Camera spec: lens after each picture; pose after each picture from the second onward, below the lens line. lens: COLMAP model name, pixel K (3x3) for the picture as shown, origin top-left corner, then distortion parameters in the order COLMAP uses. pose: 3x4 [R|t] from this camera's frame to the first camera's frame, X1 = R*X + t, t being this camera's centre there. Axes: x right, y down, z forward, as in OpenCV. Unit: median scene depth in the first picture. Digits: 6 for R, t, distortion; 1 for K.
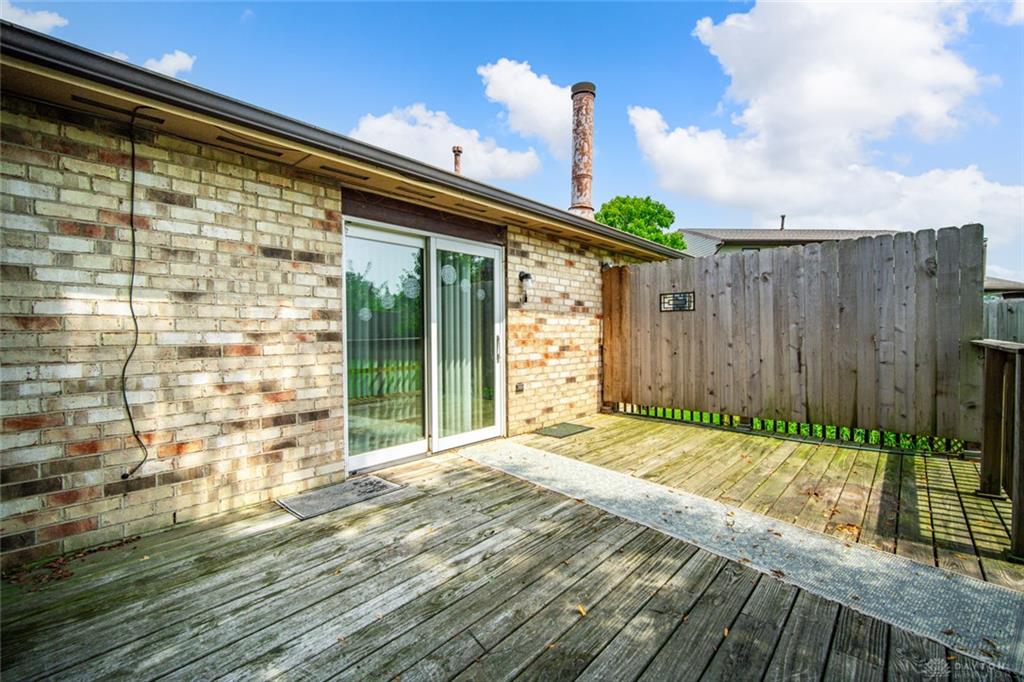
lens RADIAL K [[450.8, 0, 512.0], [0, 450.8, 341.0], [0, 0, 1]] dist [0.000455, 0.000015]
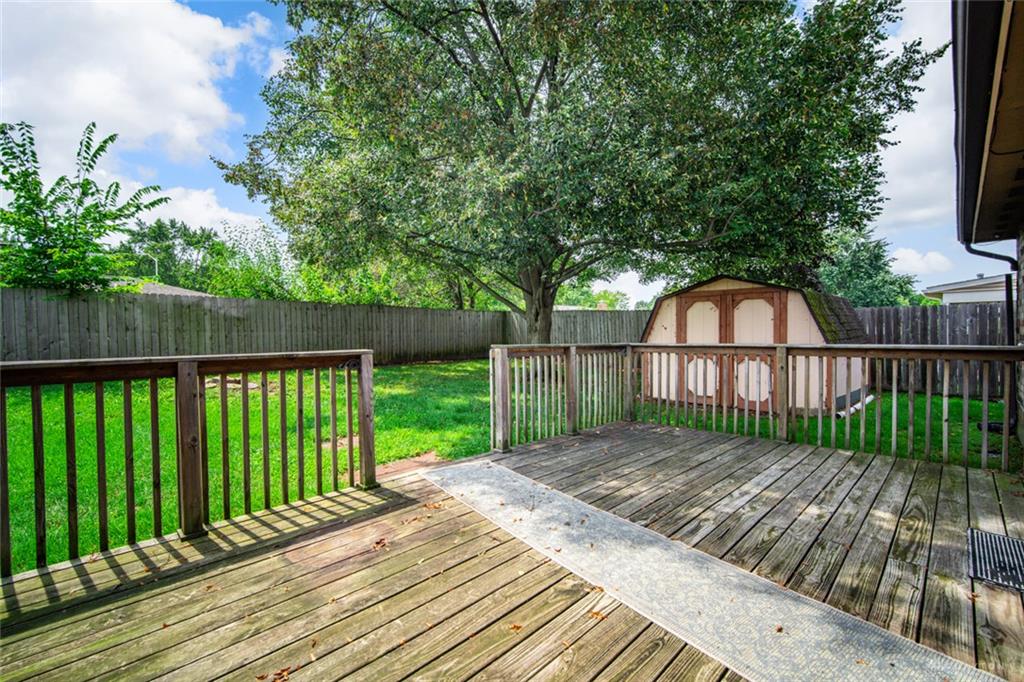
lens RADIAL K [[450.8, 0, 512.0], [0, 450.8, 341.0], [0, 0, 1]] dist [0.000455, 0.000015]
pose [[-0.998264, 0.016253, 0.056607, 0.466426], [0.017864, 0.999446, 0.028068, -0.043073], [-0.056120, 0.029031, -0.998002, 2.129095]]
